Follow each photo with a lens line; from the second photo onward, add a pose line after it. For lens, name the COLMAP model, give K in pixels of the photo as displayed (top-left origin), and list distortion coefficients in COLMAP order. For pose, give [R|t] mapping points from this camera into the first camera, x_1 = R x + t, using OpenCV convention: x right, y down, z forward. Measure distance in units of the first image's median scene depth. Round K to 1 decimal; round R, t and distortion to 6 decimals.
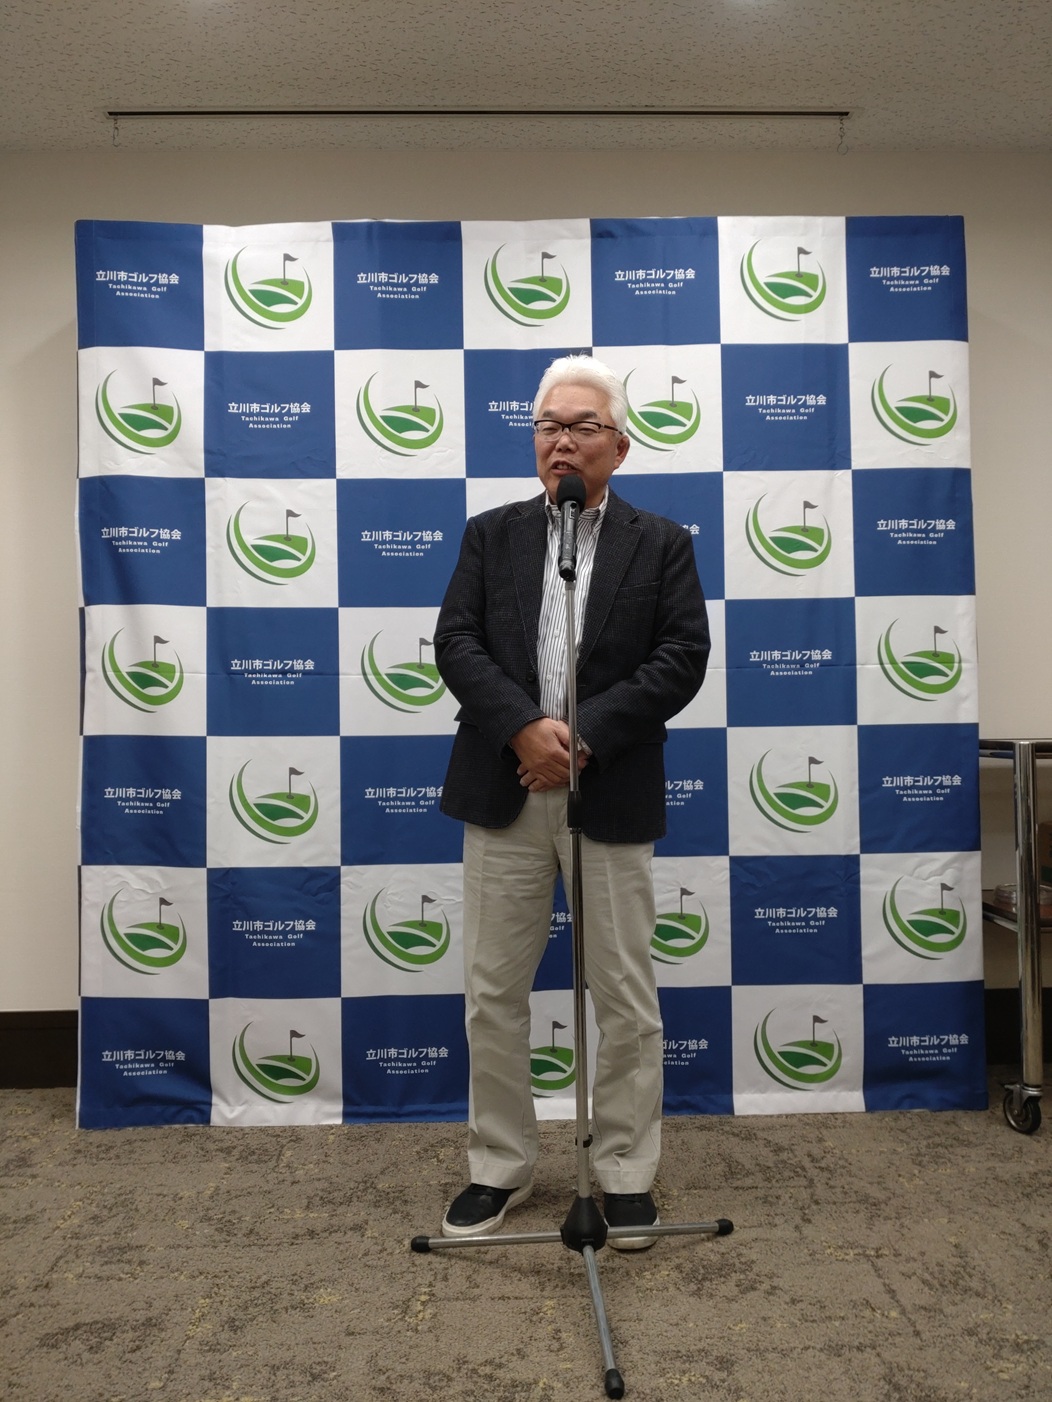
lens RADIAL K [[1116.6, 0, 521.6], [0, 1116.6, 698.3], [0, 0, 1]] dist [0.065346, -0.126857]
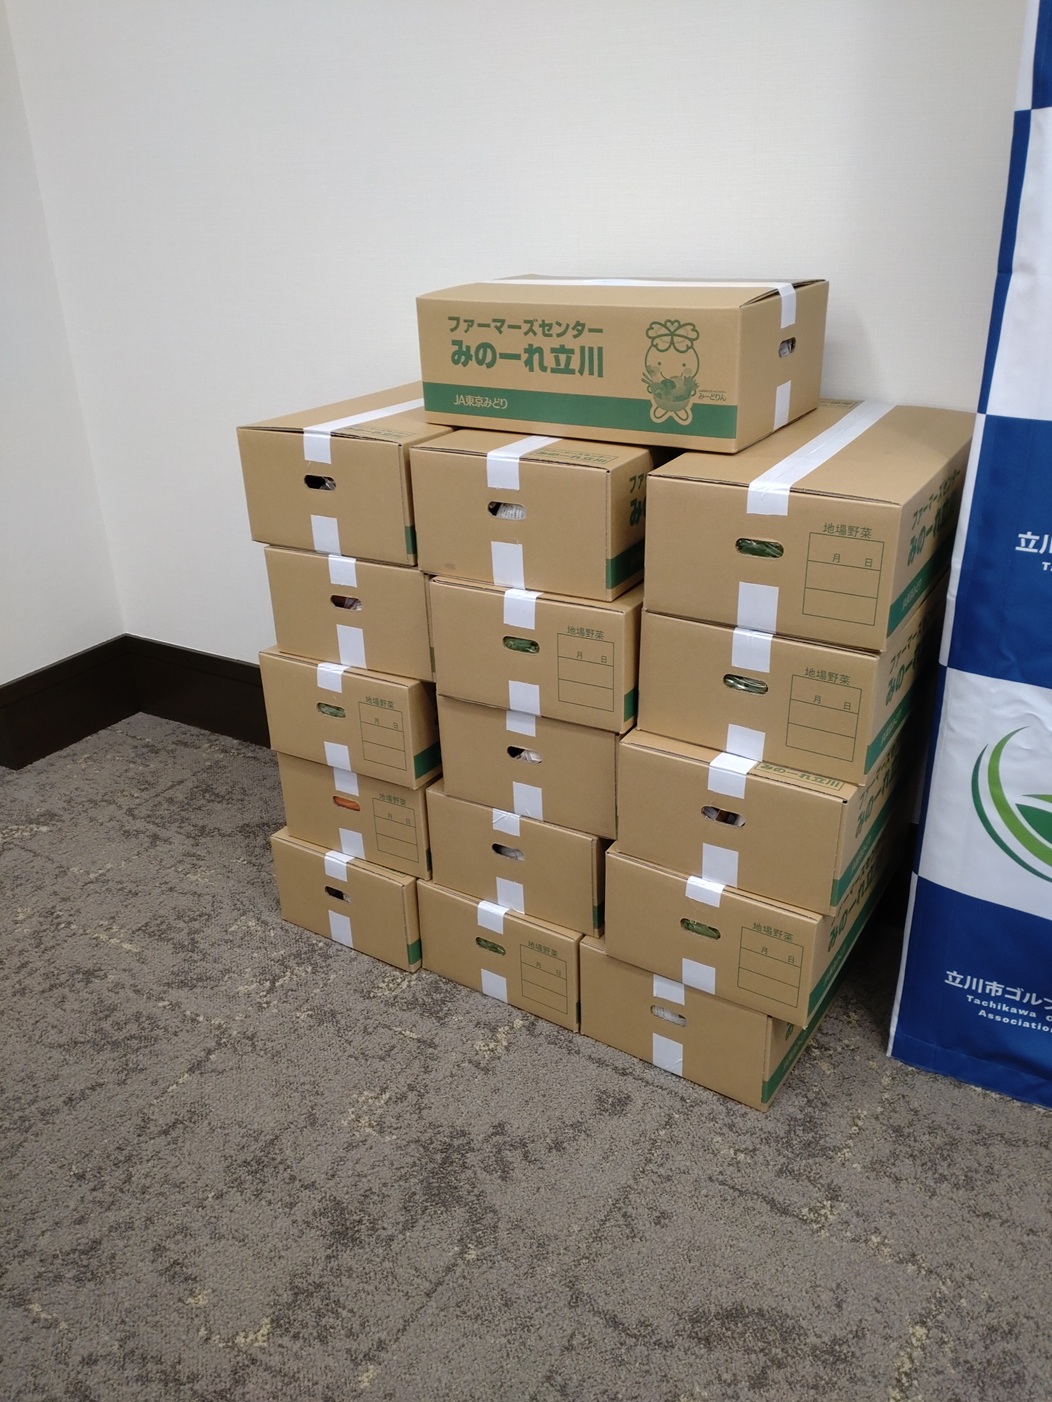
lens RADIAL K [[1142.9, 0, 525.2], [0, 1142.9, 693.8], [0, 0, 1]] dist [0.061723, -0.112649]
pose [[0.835419, 0.217208, -0.504872, -0.283360], [0.030005, 0.899201, 0.436506, -0.078901], [0.548794, -0.379814, 0.744692, 0.490205]]
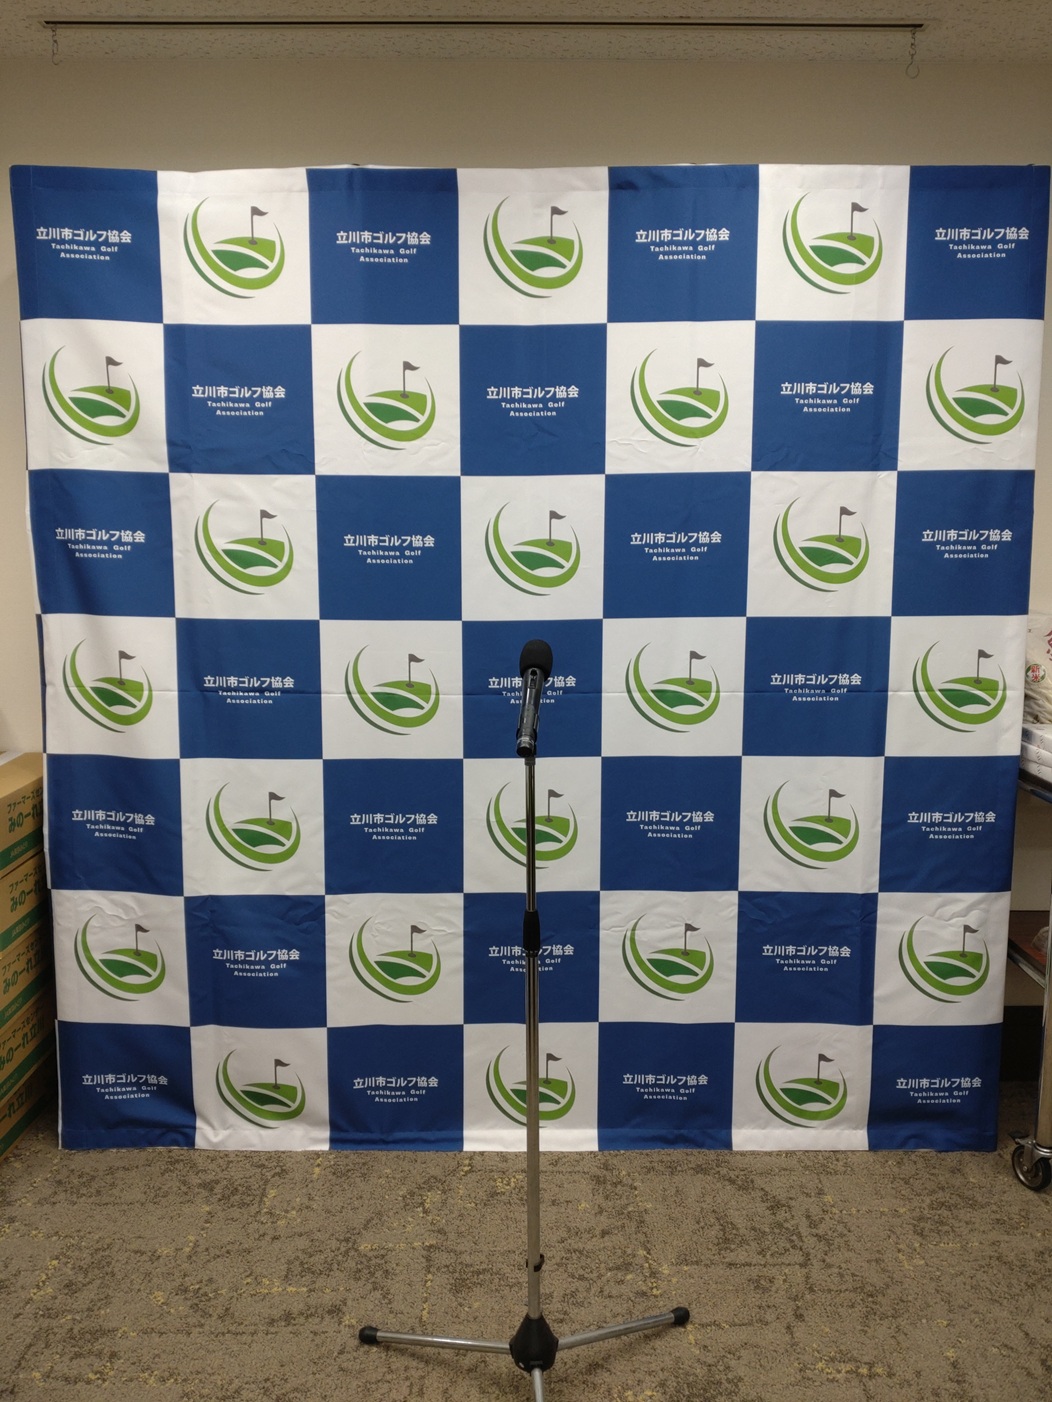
lens RADIAL K [[1123.7, 0, 517.3], [0, 1123.7, 716.0], [0, 0, 1]] dist [0.081265, -0.137465]
pose [[0.999635, 0.017922, -0.020210, 0.017113], [-0.014624, 0.988134, 0.152895, -0.147324], [0.022711, -0.152544, 0.988036, 0.085985]]
